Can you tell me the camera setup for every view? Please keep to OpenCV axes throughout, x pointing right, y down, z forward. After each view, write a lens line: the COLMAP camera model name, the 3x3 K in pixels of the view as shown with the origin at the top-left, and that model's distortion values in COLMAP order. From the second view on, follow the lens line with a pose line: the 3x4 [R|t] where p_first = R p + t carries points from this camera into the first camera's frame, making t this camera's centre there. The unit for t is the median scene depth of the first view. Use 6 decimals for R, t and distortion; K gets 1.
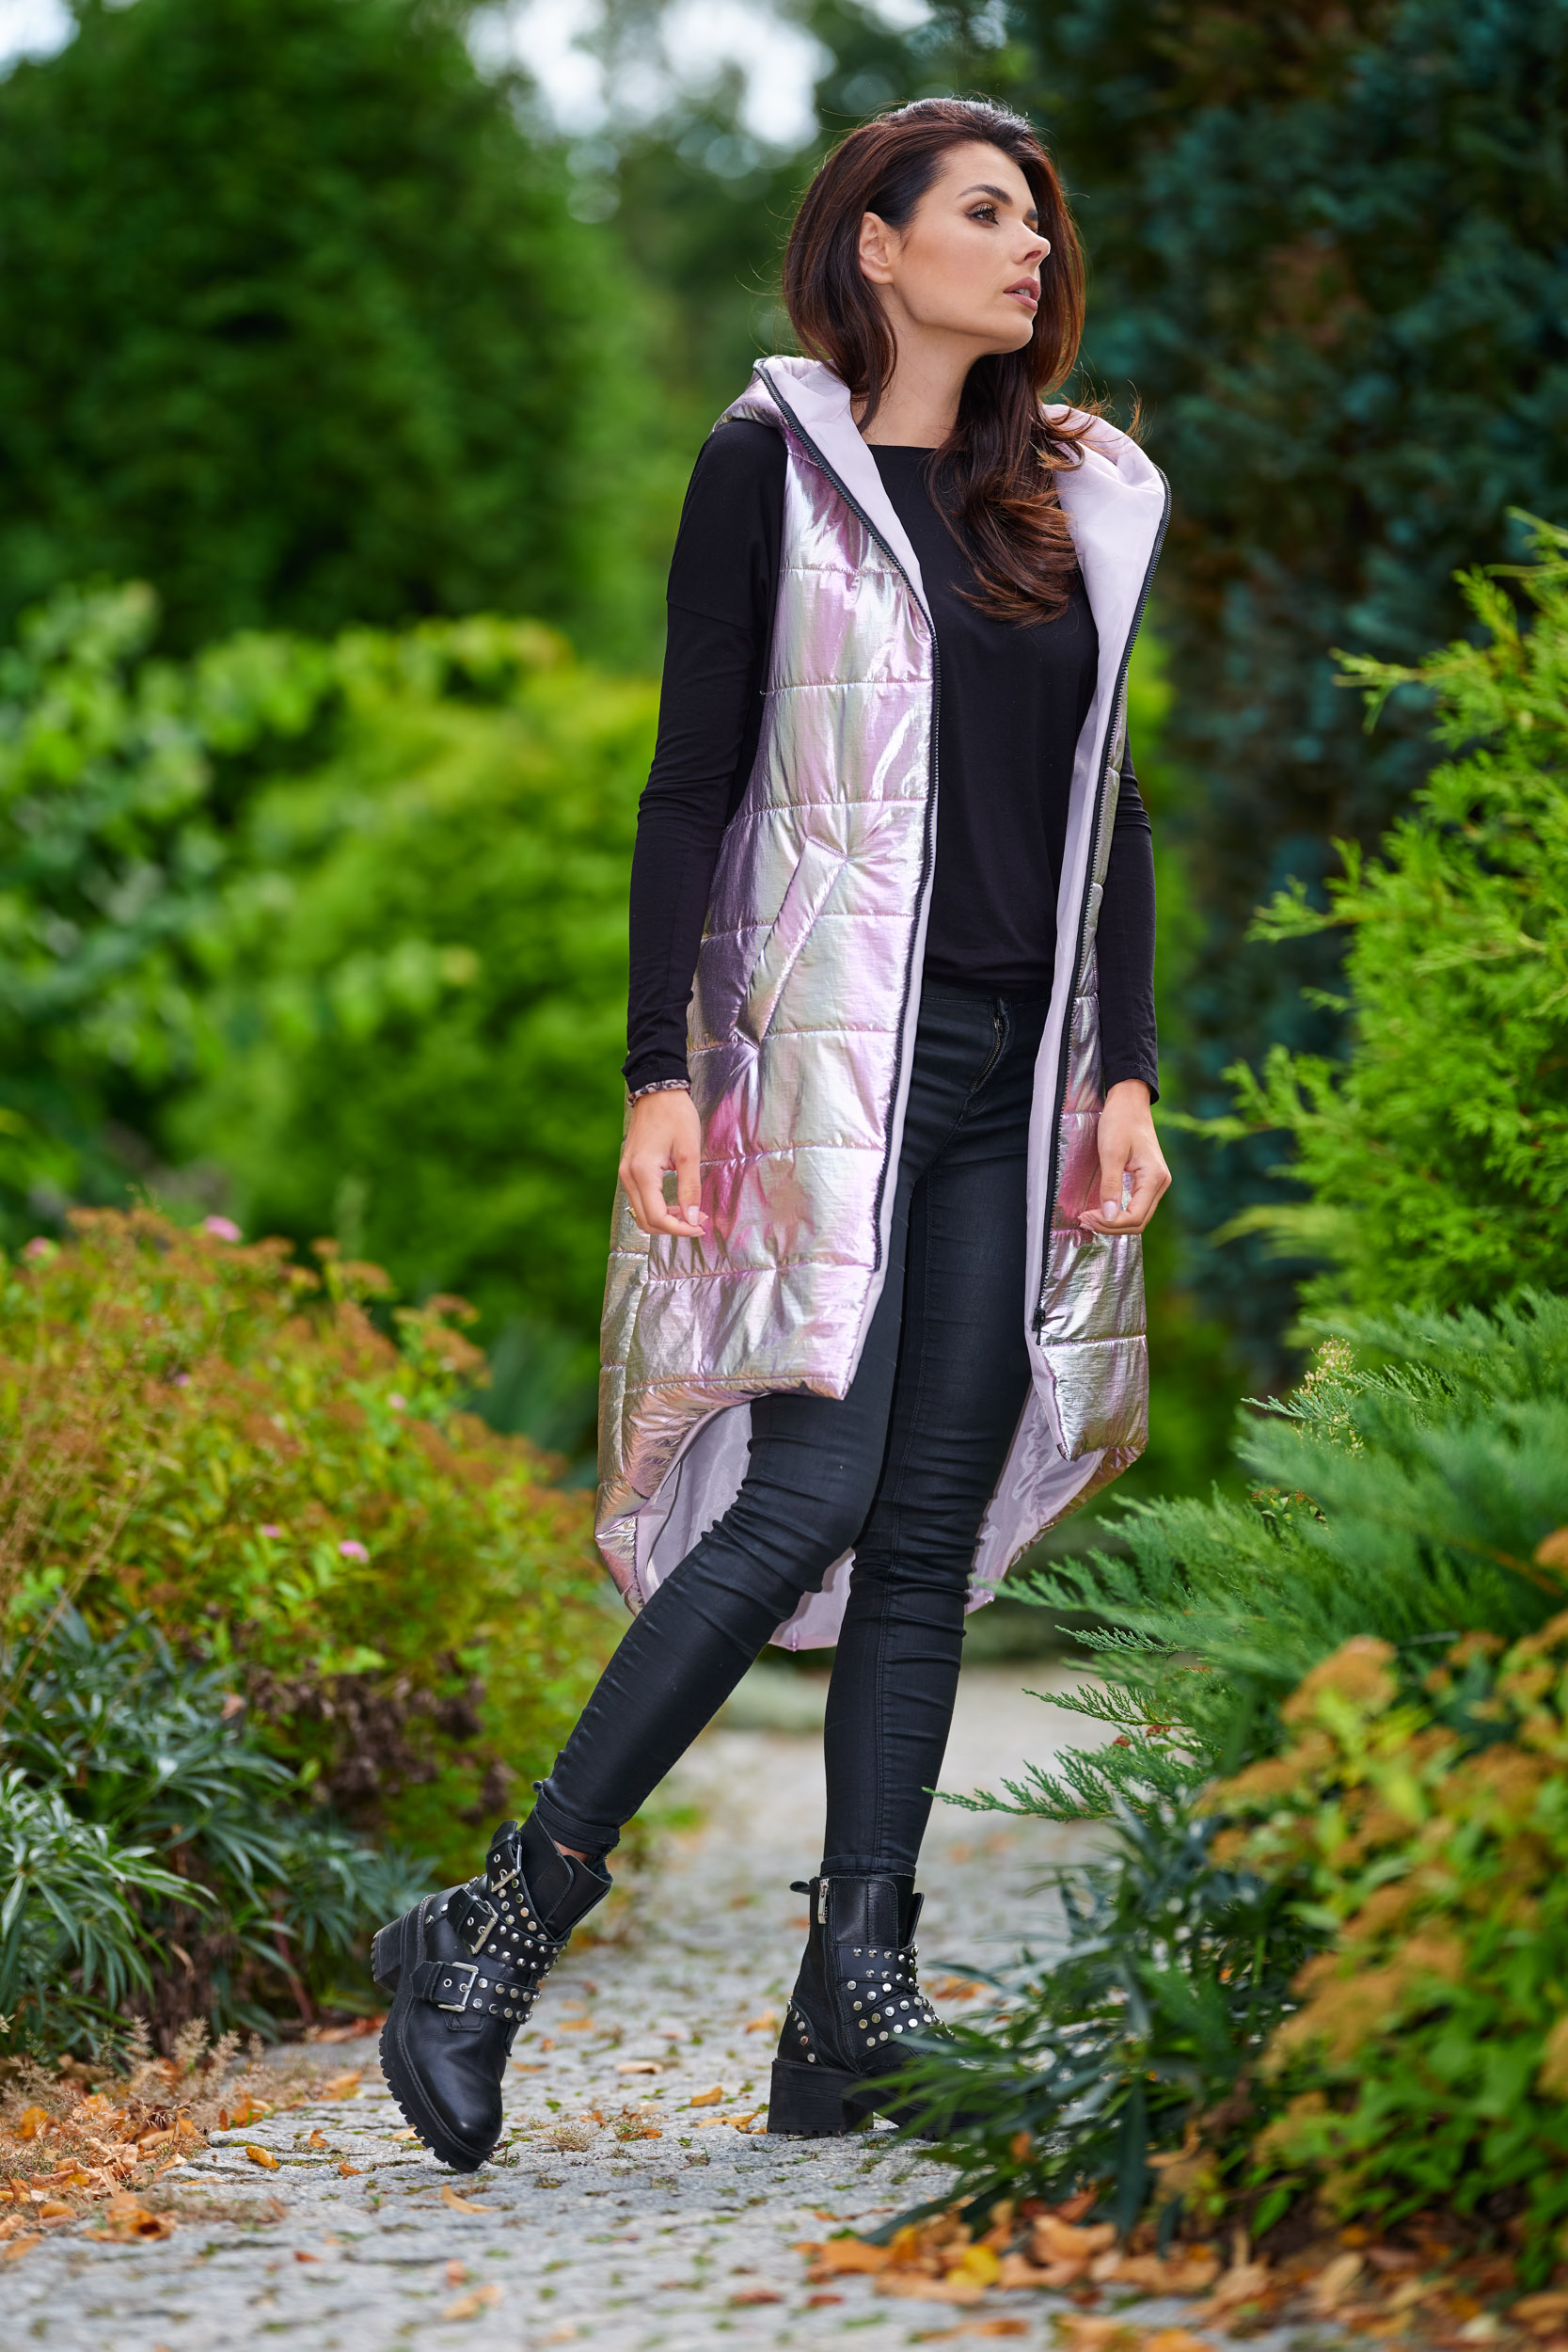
lens RADIAL K [[6587.7, 0, 572.9], [0, 6587.7, 1177.4], [0, 0, 1]] dist [-0.083044, 0.750688]
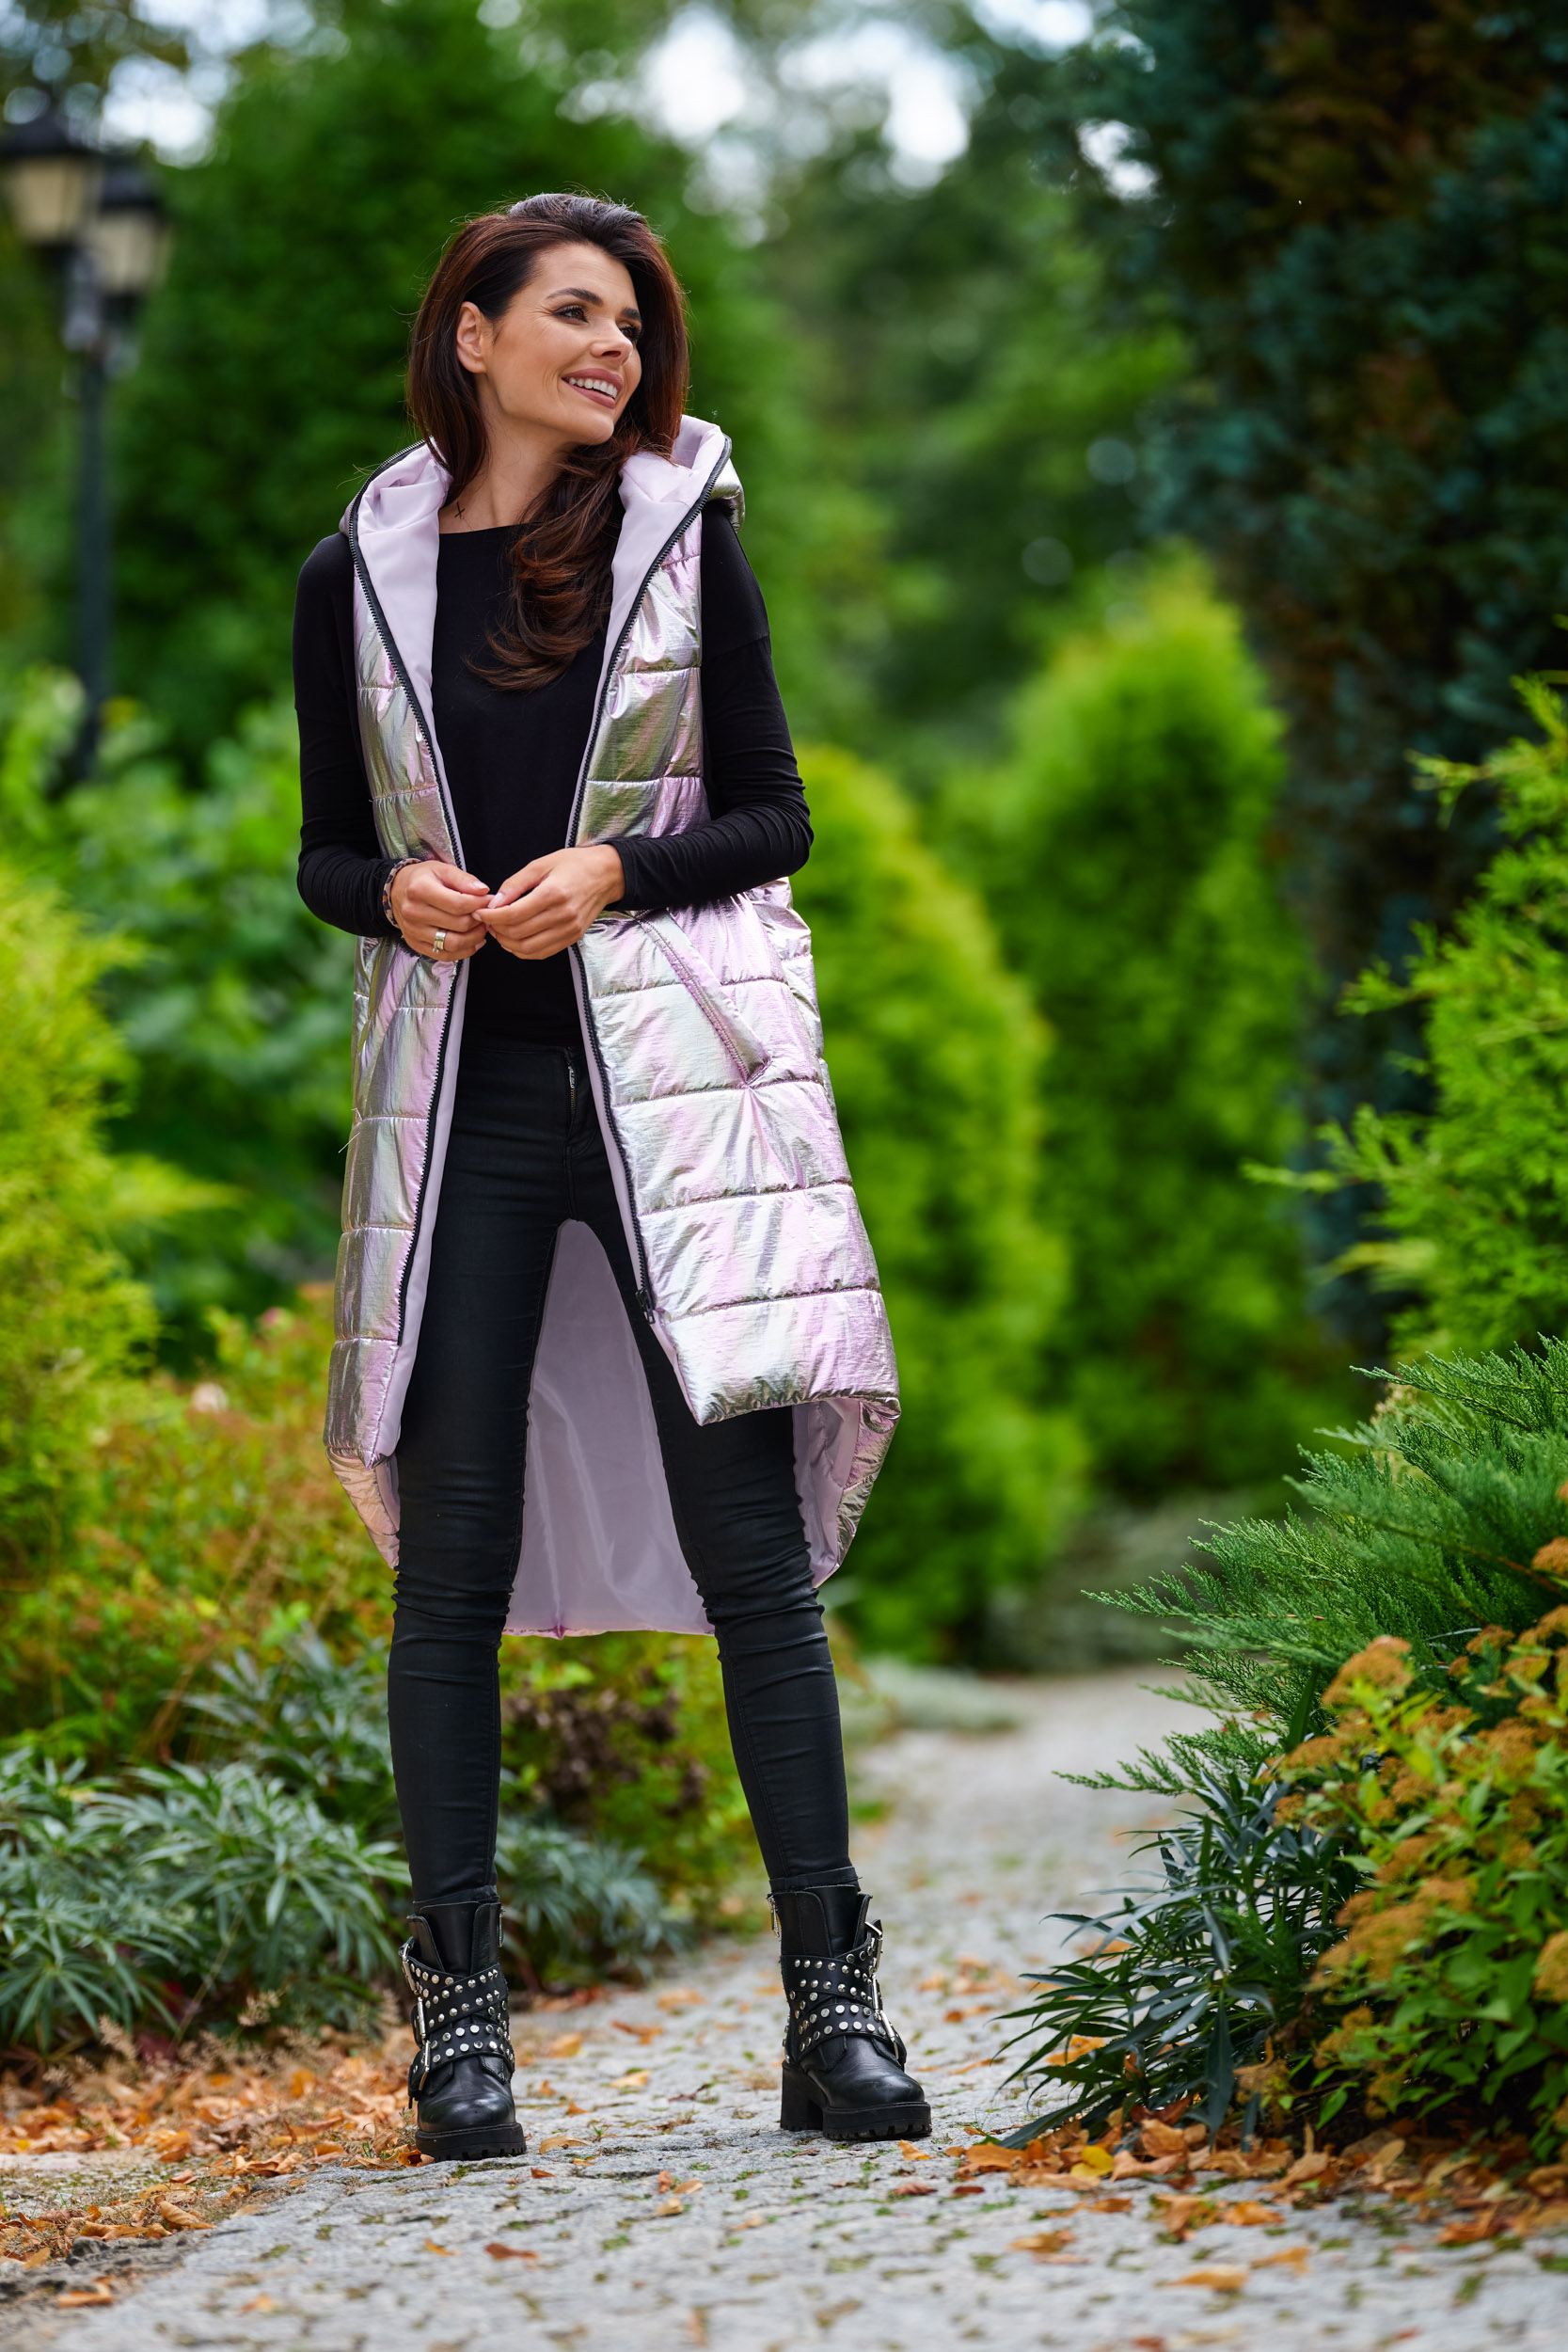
lens RADIAL K [[7187.1, 0, 784.0], [0, 7187.1, 1176.0], [0, 0, 1]] dist [0.077520, -0.211567]
pose [[0.999534, -0.030530, -0.000193, 0.008012], [0.030530, 0.999522, 0.004821, -0.019355], [0.000046, -0.004825, 0.999988, -0.260879]]
